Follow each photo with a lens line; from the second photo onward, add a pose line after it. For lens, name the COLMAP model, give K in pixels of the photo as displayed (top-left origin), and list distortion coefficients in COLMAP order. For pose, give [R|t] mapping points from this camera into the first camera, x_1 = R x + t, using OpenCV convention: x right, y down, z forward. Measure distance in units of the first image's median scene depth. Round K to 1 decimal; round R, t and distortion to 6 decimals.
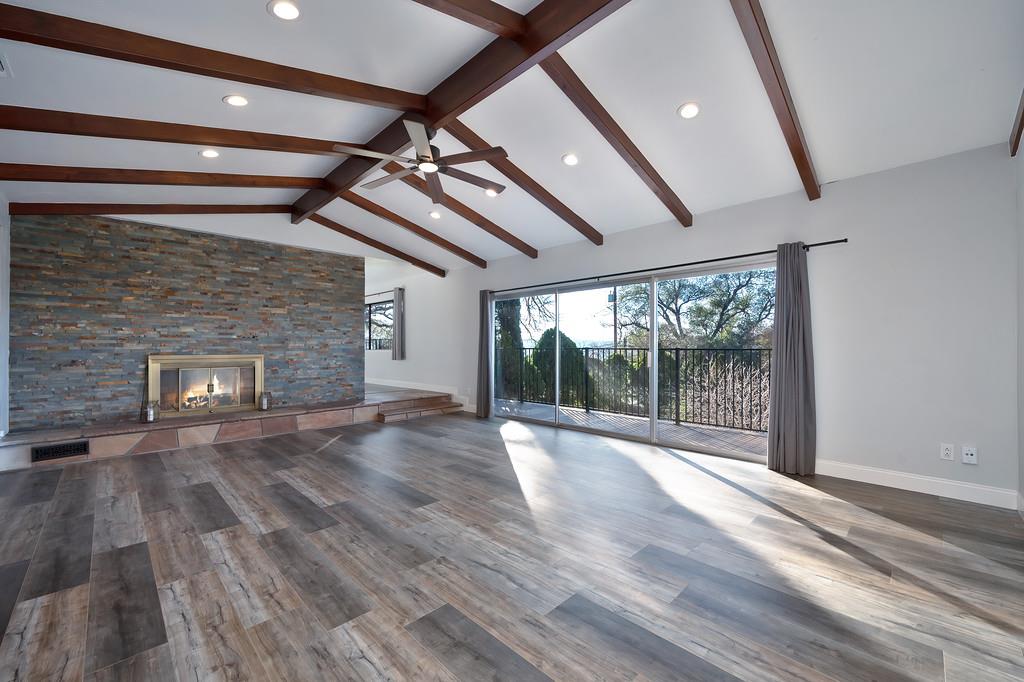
lens RADIAL K [[416.8, 0, 517.7], [0, 416.8, 345.6], [0, 0, 1]] dist [0.002531, 0.000003]
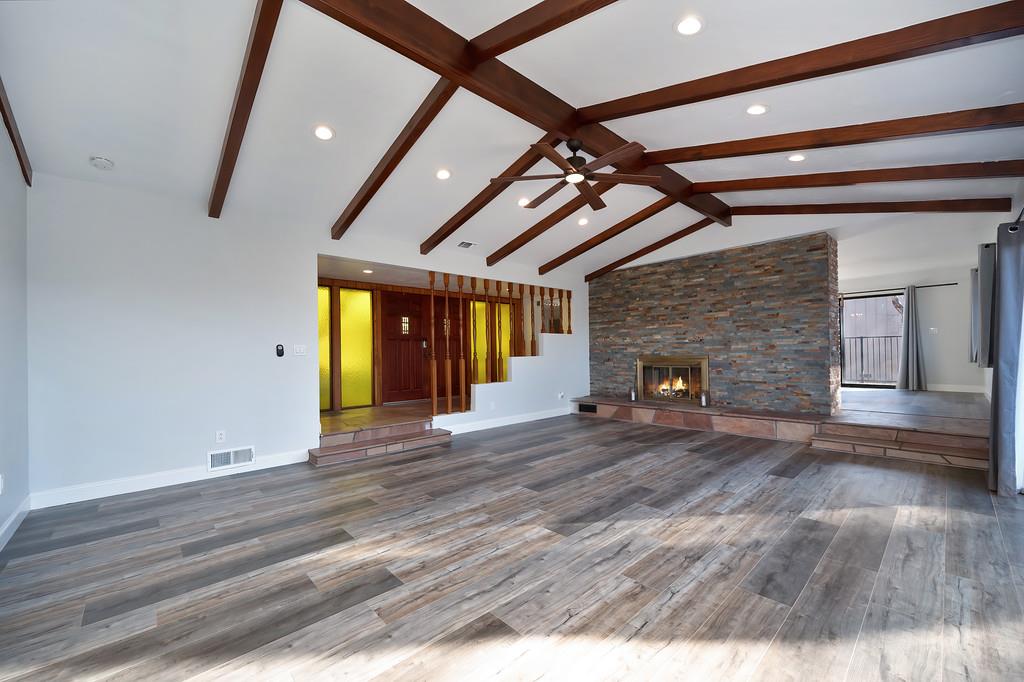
lens RADIAL K [[416.8, 0, 517.7], [0, 416.8, 345.6], [0, 0, 1]] dist [0.002531, 0.000003]
pose [[-0.055280, -0.012562, -0.998392, 0.610646], [0.018540, 0.999736, -0.013605, -0.000352], [0.998299, -0.019263, -0.055032, 0.672469]]
